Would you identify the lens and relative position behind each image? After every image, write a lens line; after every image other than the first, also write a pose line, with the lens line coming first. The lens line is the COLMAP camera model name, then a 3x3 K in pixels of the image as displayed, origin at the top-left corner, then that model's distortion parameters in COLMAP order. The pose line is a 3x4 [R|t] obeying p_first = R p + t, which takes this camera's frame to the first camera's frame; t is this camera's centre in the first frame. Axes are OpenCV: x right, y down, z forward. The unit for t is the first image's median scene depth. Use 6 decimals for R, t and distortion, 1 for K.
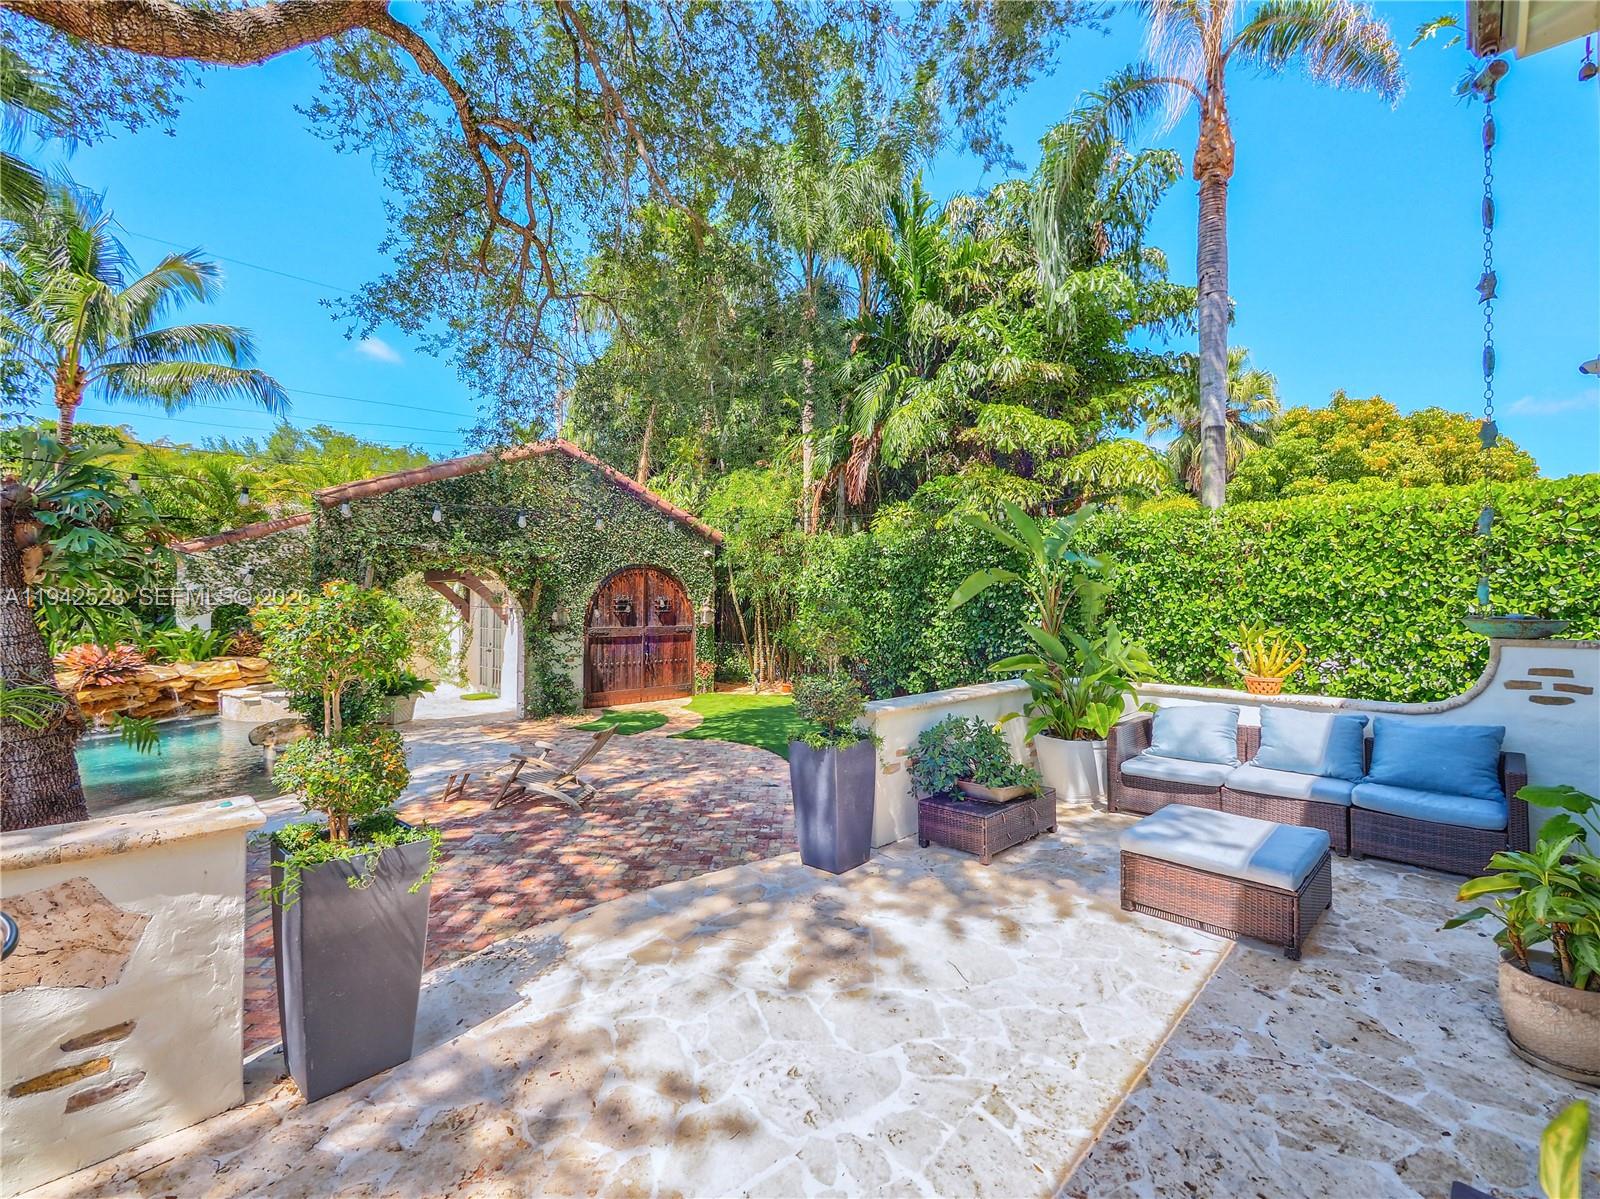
lens RADIAL K [[693.5, 0, 810.0], [0, 693.5, 594.9], [0, 0, 1]] dist [-0.001484, -0.000168]
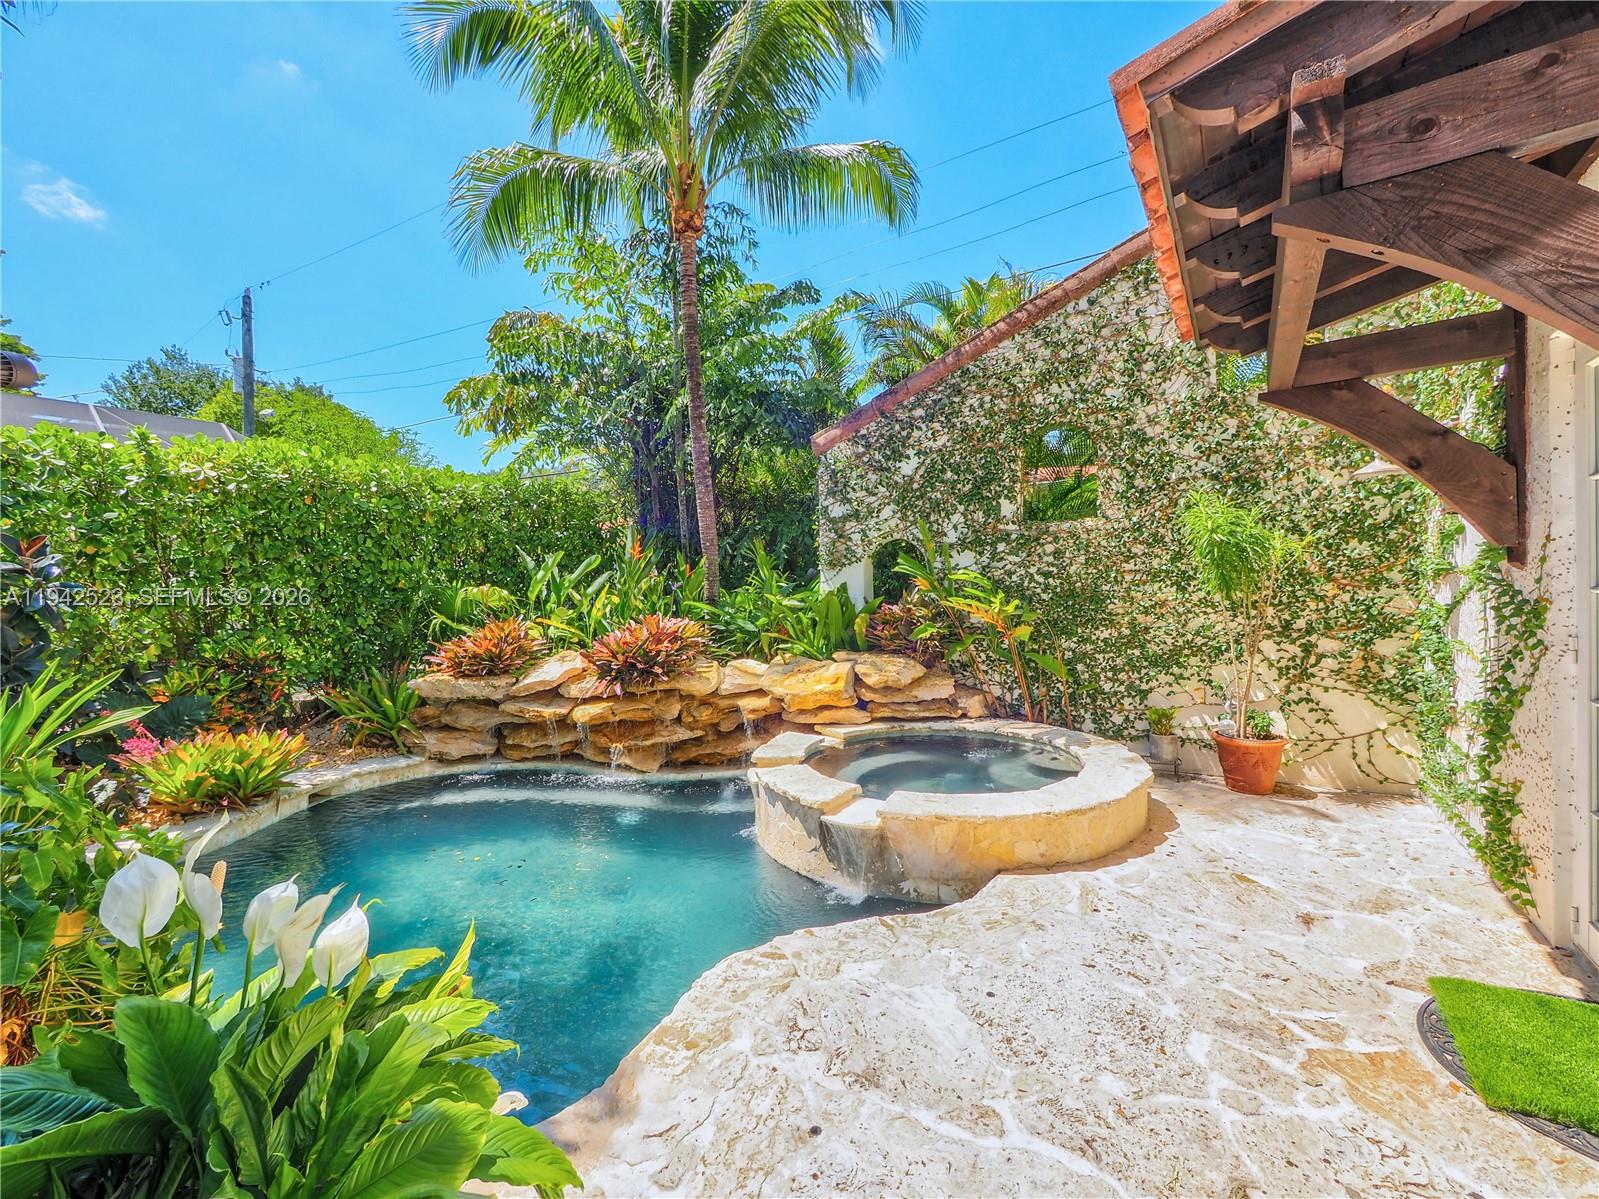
lens RADIAL K [[686.5, 0, 805.1], [0, 686.5, 595.5], [0, 0, 1]] dist [-0.003641, 0.000352]
pose [[0.206972, 0.005222, -0.978333, -0.422351], [0.037908, 0.999192, 0.013353, 0.046699], [0.977612, -0.039850, 0.206607, 0.930244]]
